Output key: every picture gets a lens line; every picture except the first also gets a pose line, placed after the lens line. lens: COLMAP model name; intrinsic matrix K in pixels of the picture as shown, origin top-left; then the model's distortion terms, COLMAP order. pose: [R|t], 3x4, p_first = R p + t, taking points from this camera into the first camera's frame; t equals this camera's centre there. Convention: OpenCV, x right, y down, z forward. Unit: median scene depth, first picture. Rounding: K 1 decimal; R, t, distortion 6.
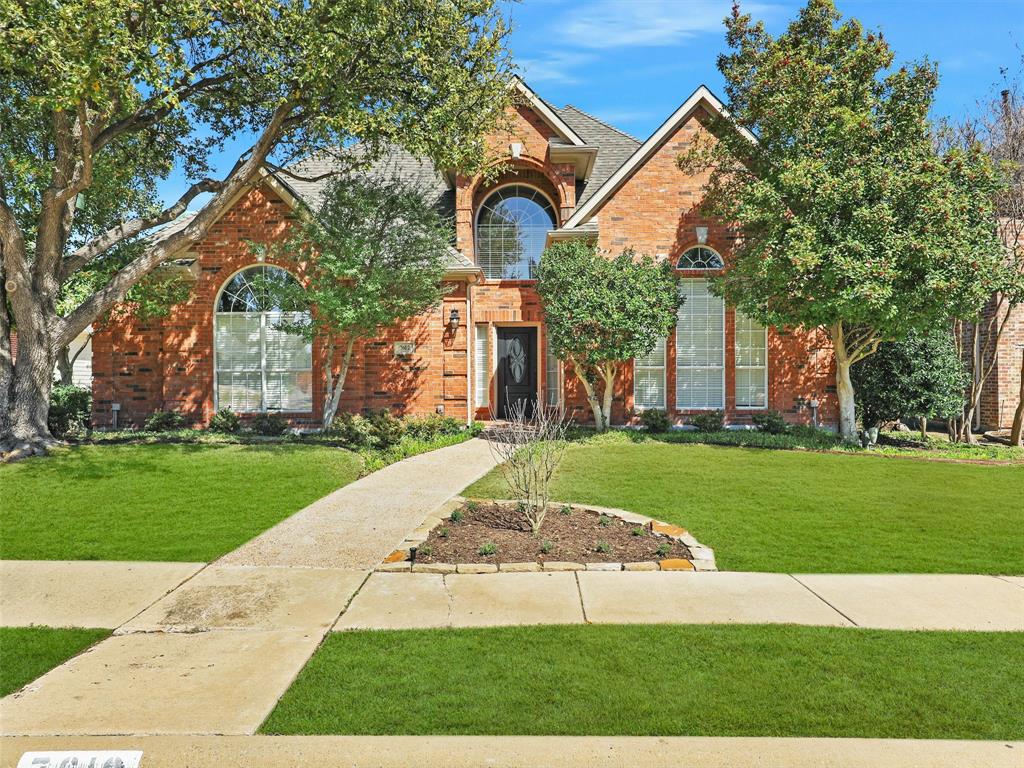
lens RADIAL K [[494.9, 0, 509.9], [0, 494.9, 378.7], [0, 0, 1]] dist [-0.004603, -0.000631]
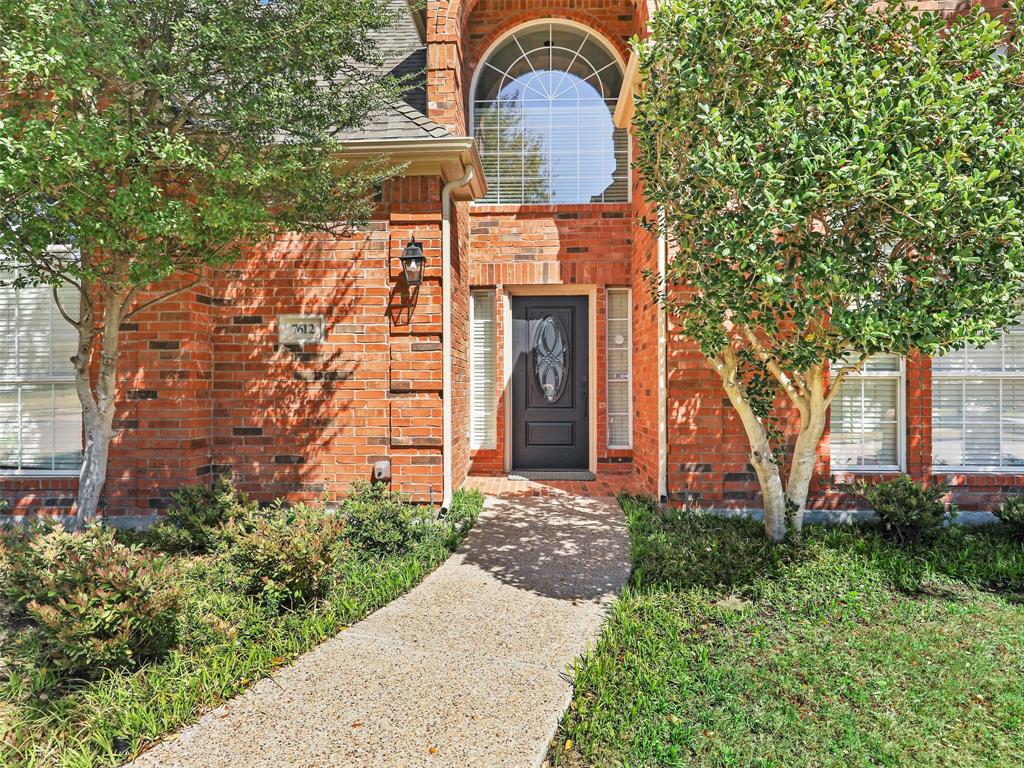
lens RADIAL K [[494.9, 0, 515.0], [0, 494.9, 381.4], [0, 0, 1]] dist [-0.004603, -0.000631]
pose [[0.999749, 0.002720, -0.022230, -0.012642], [-0.002775, 0.999993, -0.002444, -0.014749], [0.022224, 0.002505, 0.999750, 0.560196]]
